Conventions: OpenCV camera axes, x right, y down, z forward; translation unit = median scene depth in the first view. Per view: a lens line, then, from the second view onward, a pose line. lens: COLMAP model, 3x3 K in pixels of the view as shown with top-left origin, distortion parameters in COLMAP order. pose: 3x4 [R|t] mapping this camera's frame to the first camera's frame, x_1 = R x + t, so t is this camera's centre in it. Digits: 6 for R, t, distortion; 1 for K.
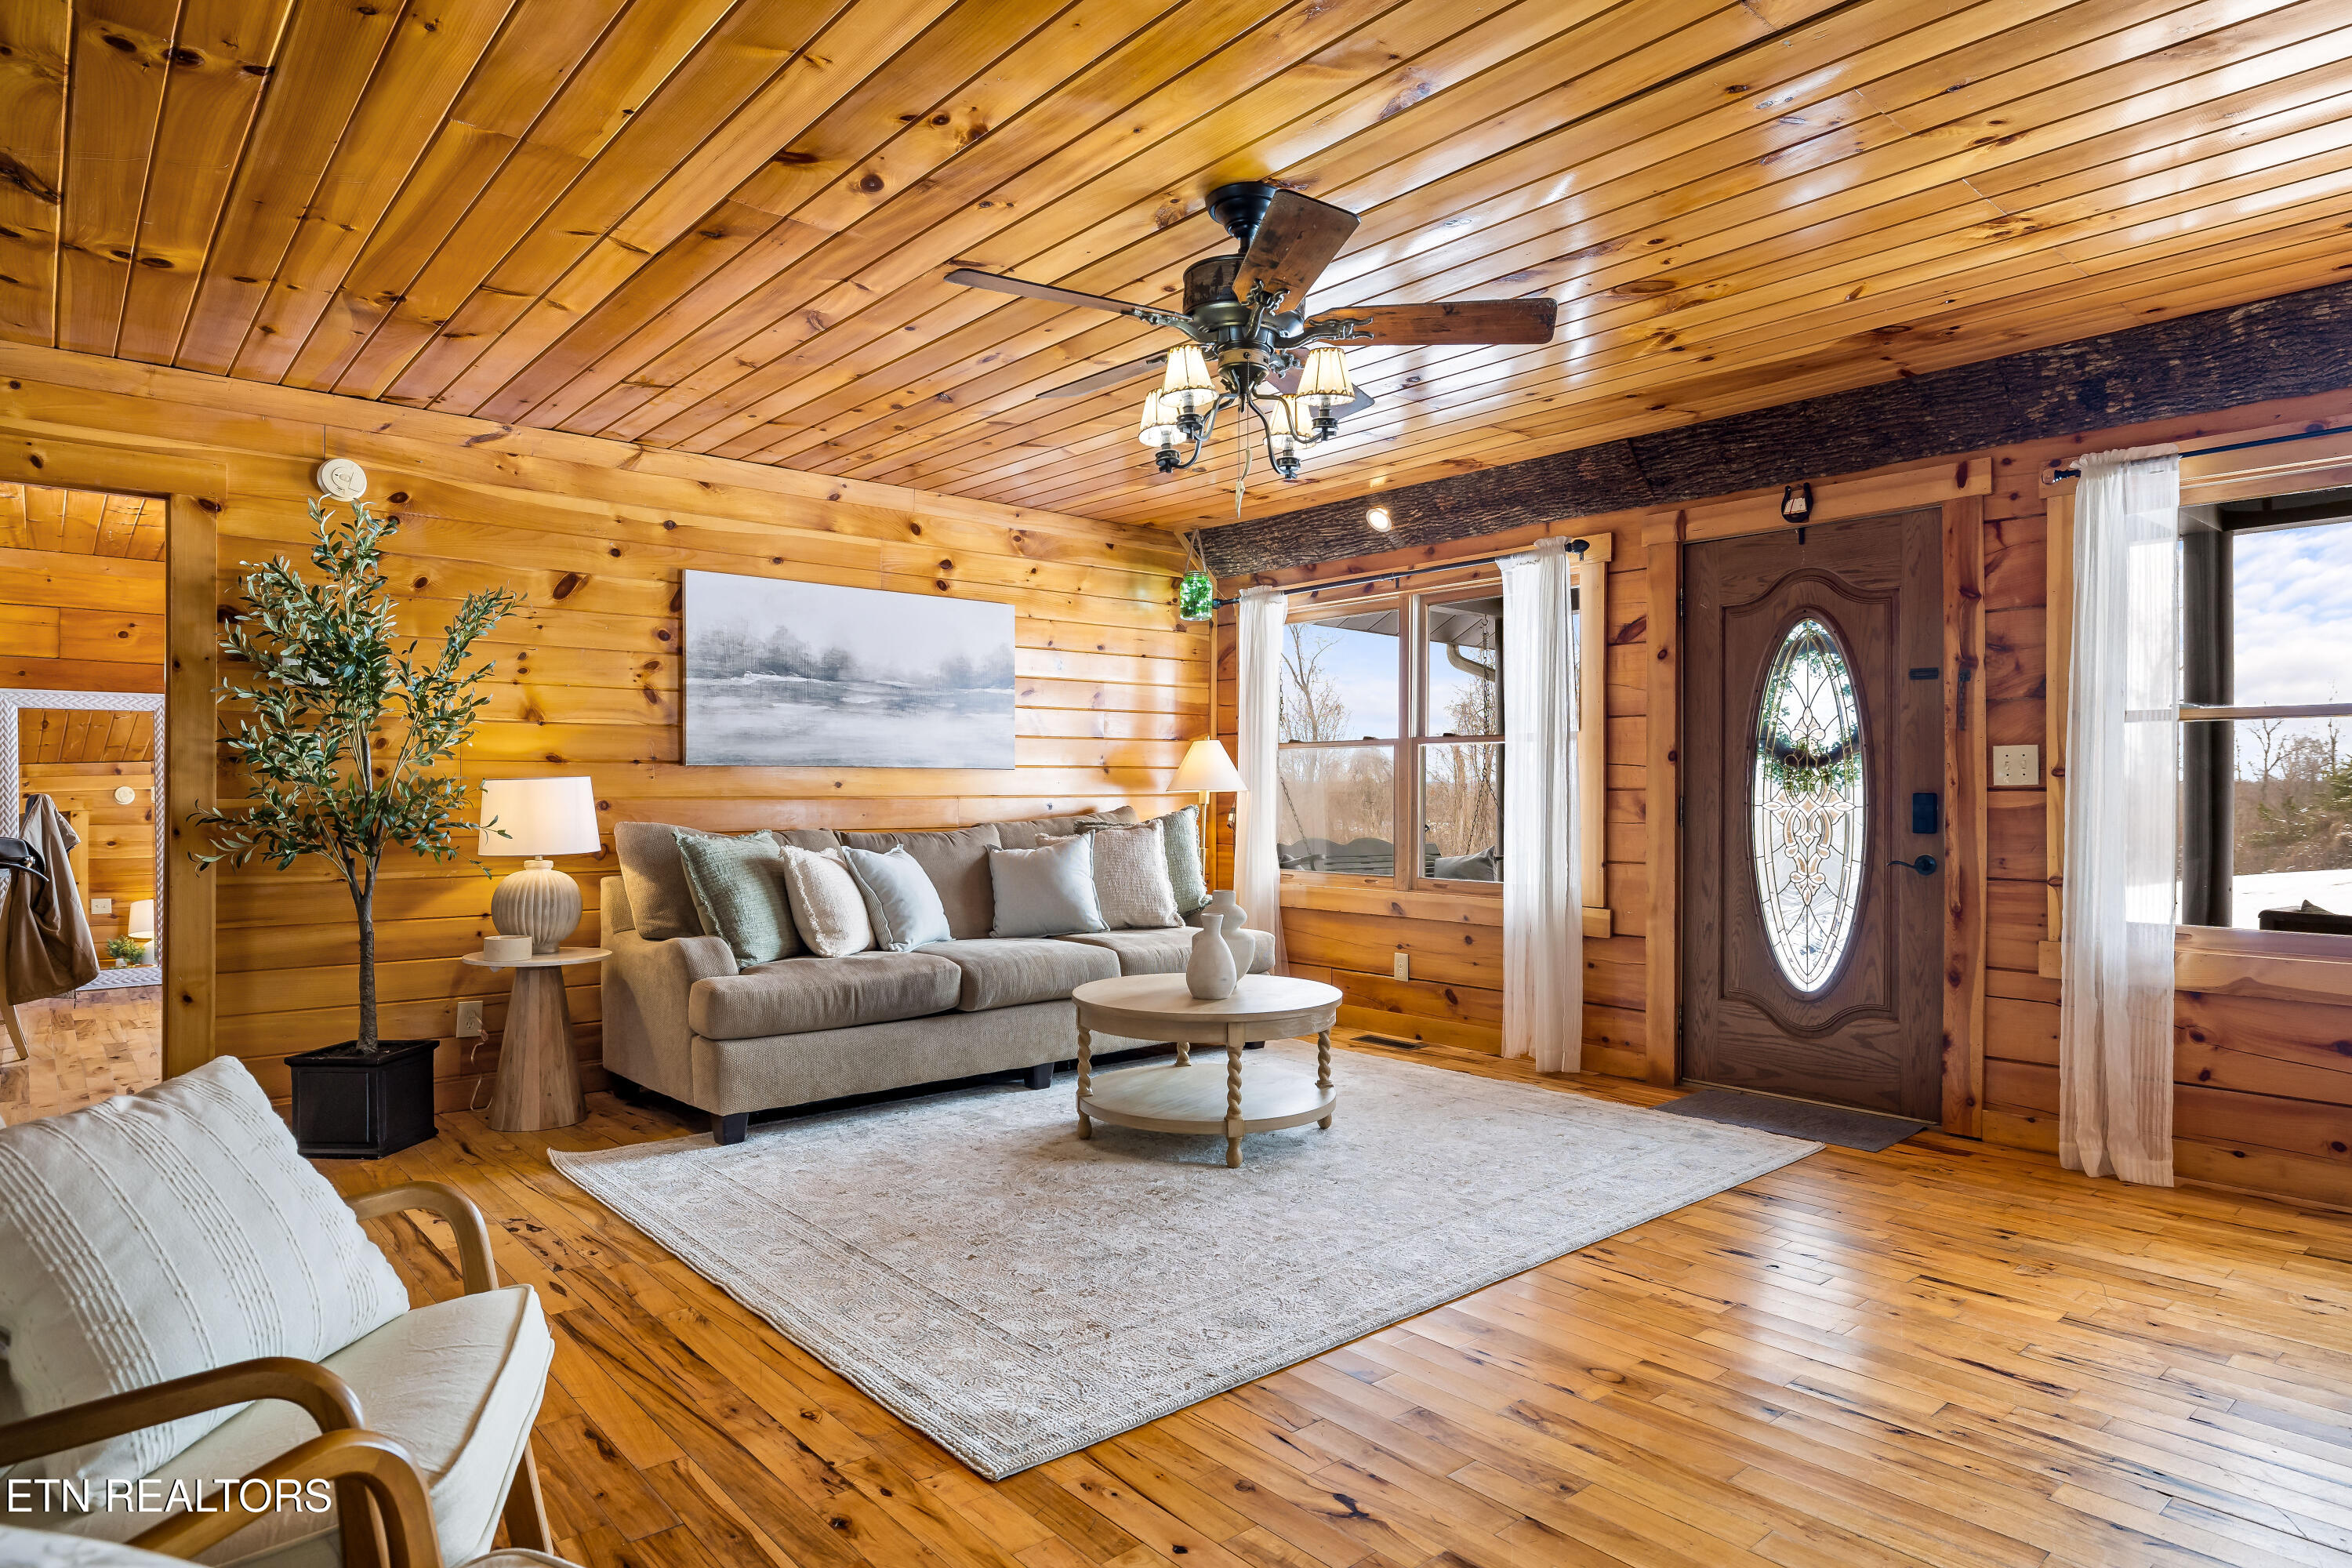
lens RADIAL K [[1331.5, 0, 1162.6], [0, 1331.5, 804.8], [0, 0, 1]] dist [-0.002377, 0.000210]
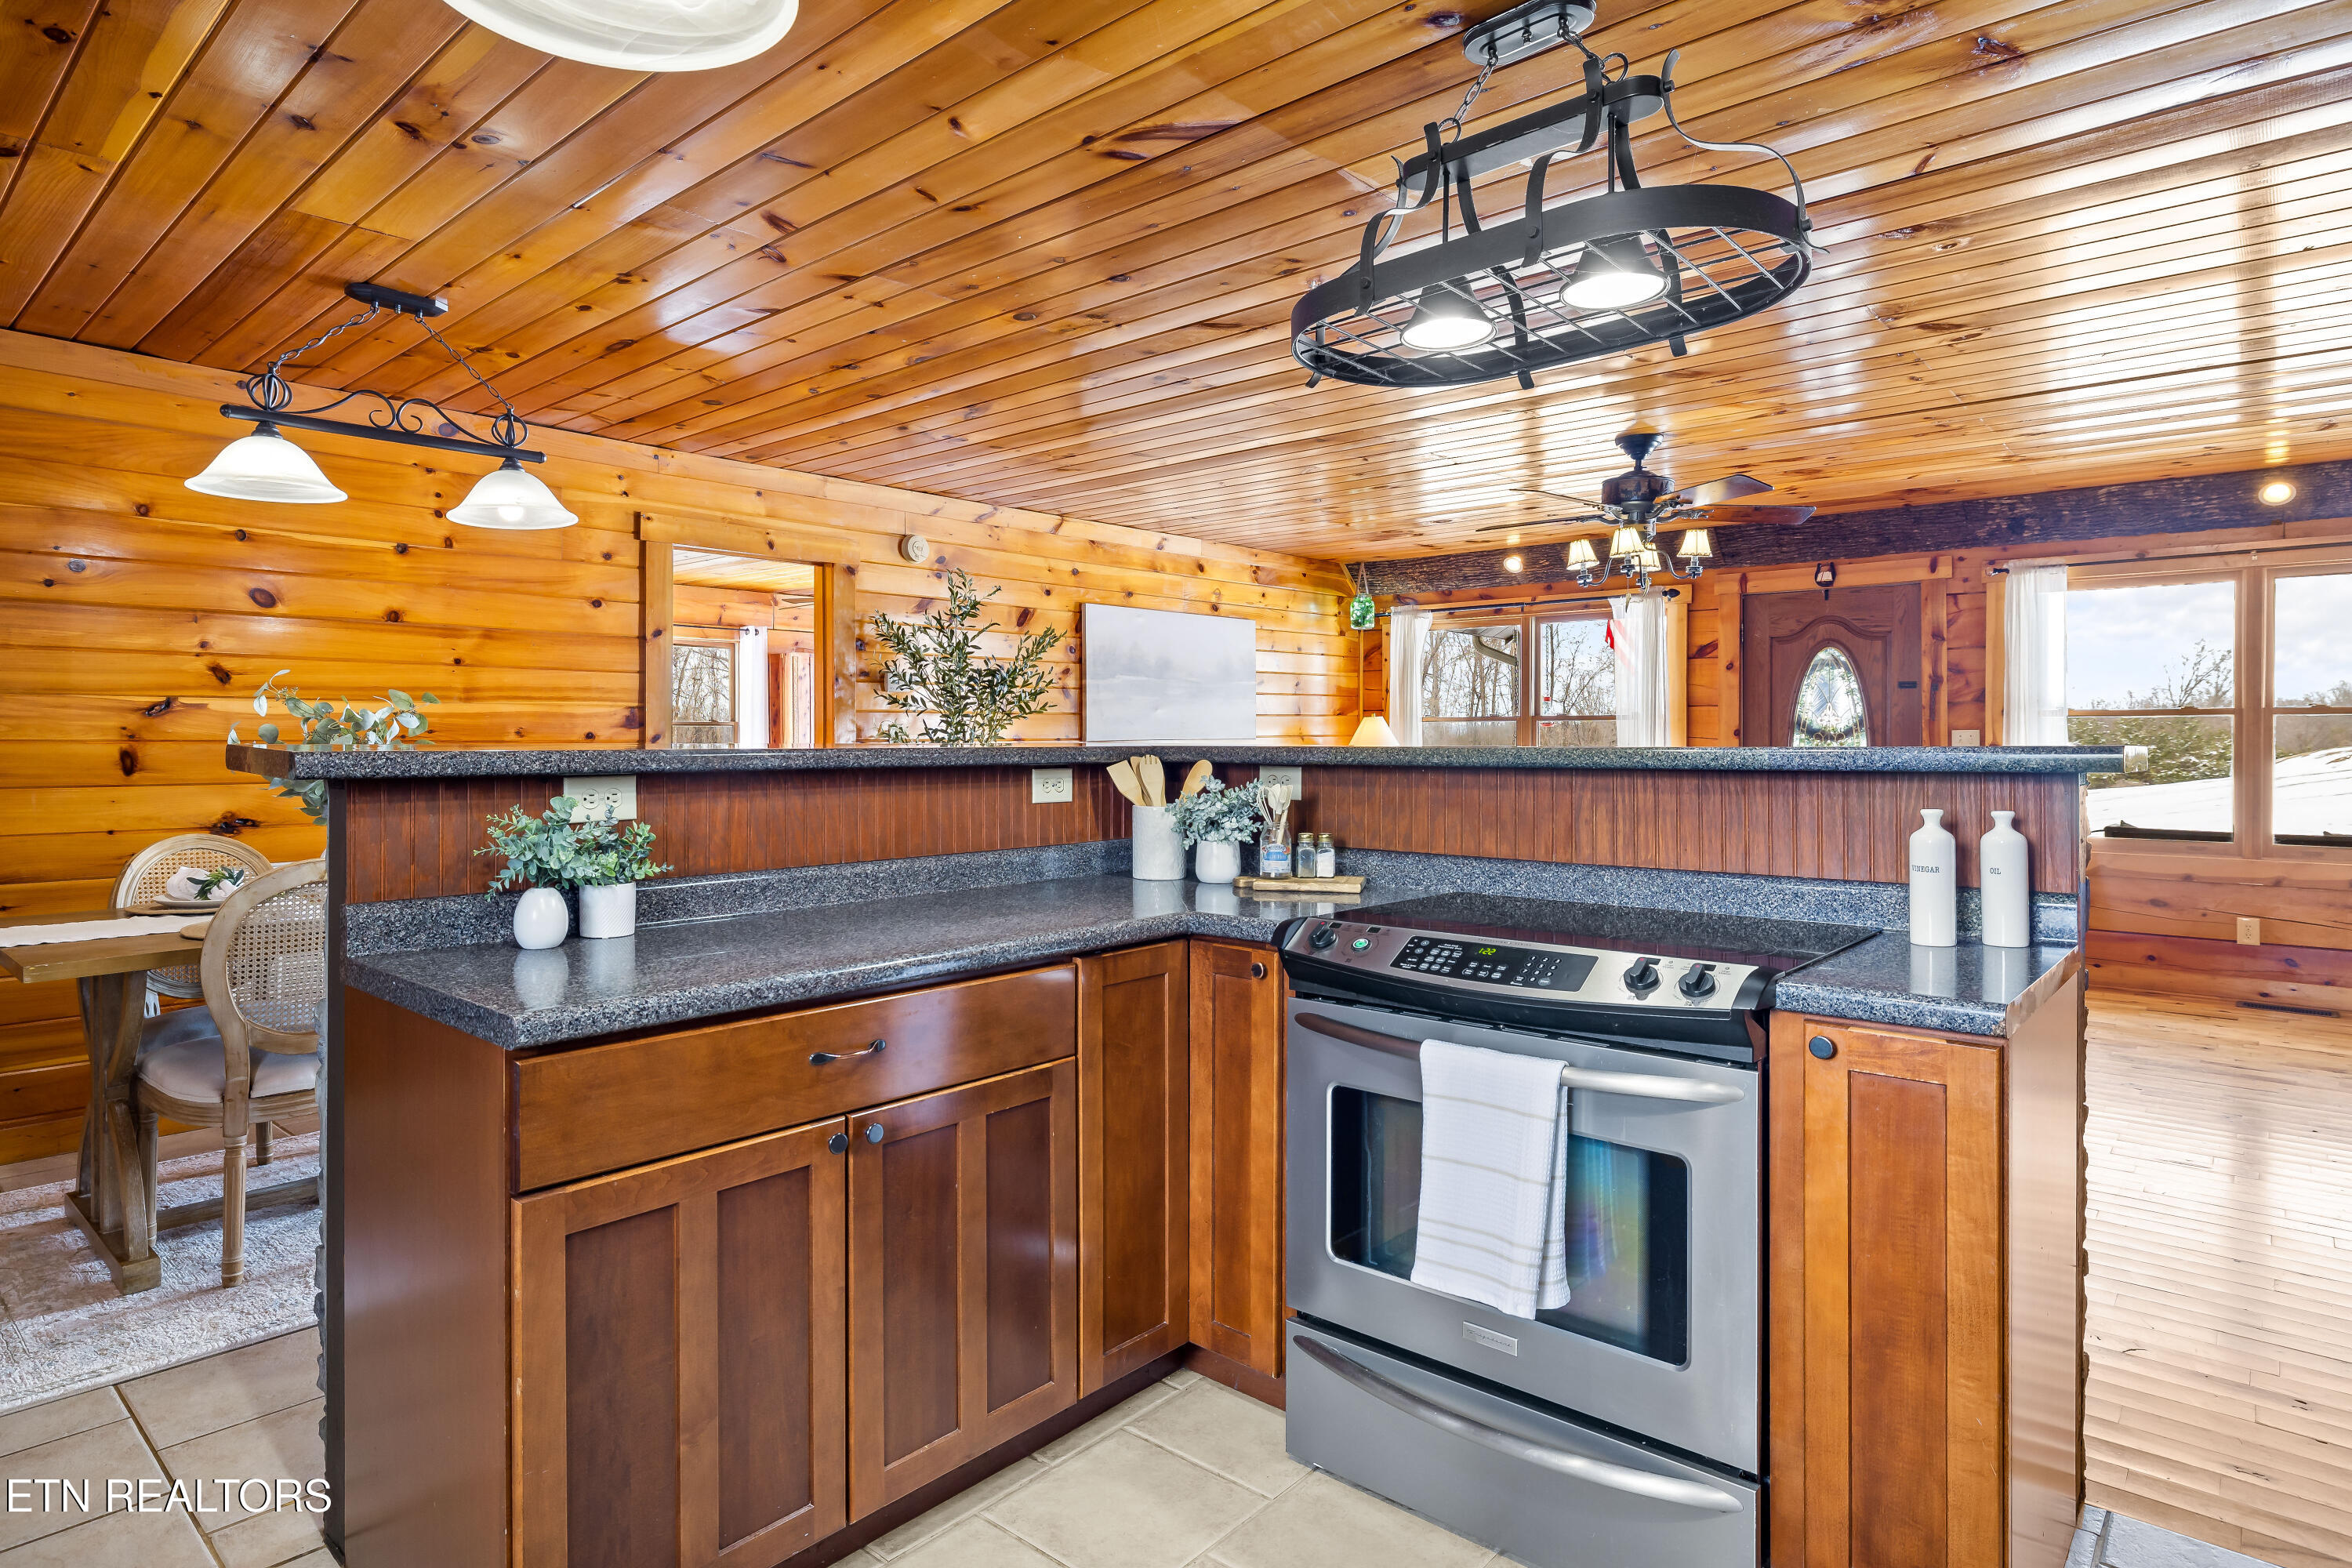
lens RADIAL K [[1270.4, 0, 1162.3], [0, 1270.4, 760.3], [0, 0, 1]] dist [-0.001615, 0.001042]
pose [[0.990282, -0.007120, 0.138891, -0.524737], [0.005578, 0.999919, 0.011483, -0.027910], [-0.138962, -0.010597, 0.990241, -0.395696]]
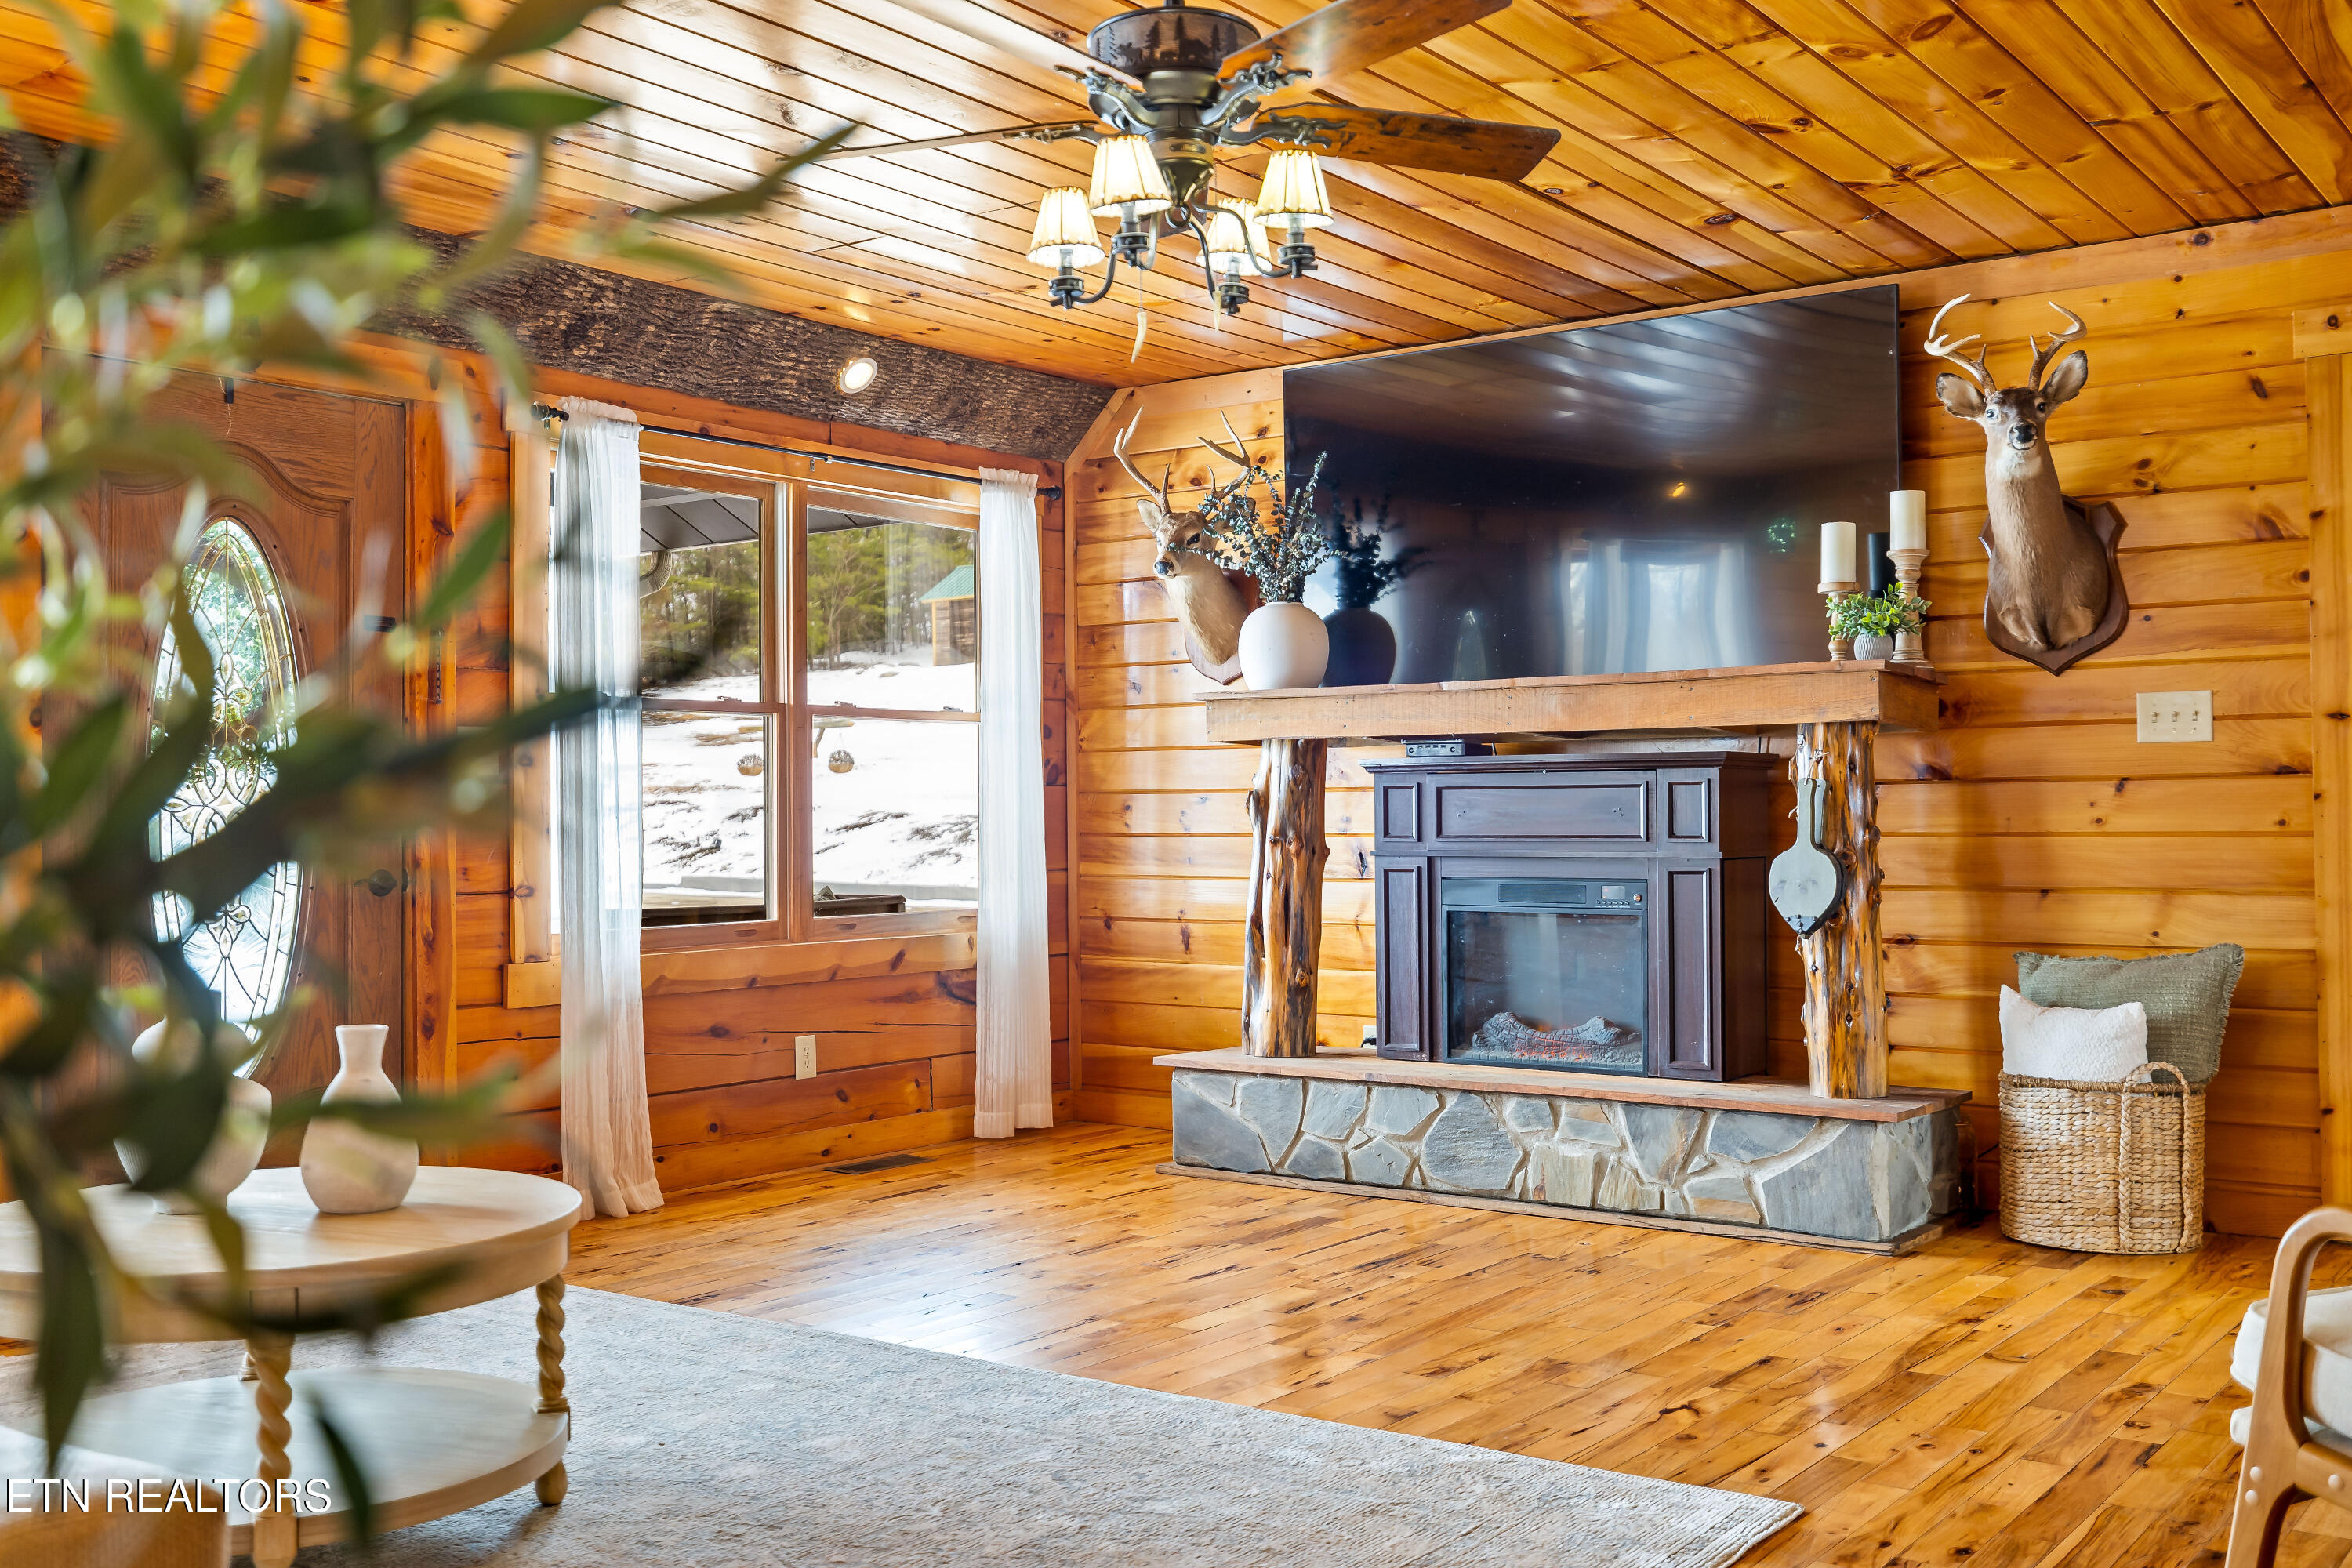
lens RADIAL K [[2273.3, 0, 1173.2], [0, 2273.3, 775.7], [0, 0, 1]] dist [0.002738, 0.000000]
pose [[-0.228815, 0.016788, 0.973325, -0.725668], [0.017322, 0.999763, -0.013172, 0.009877], [-0.973316, 0.013846, -0.229051, 0.827796]]
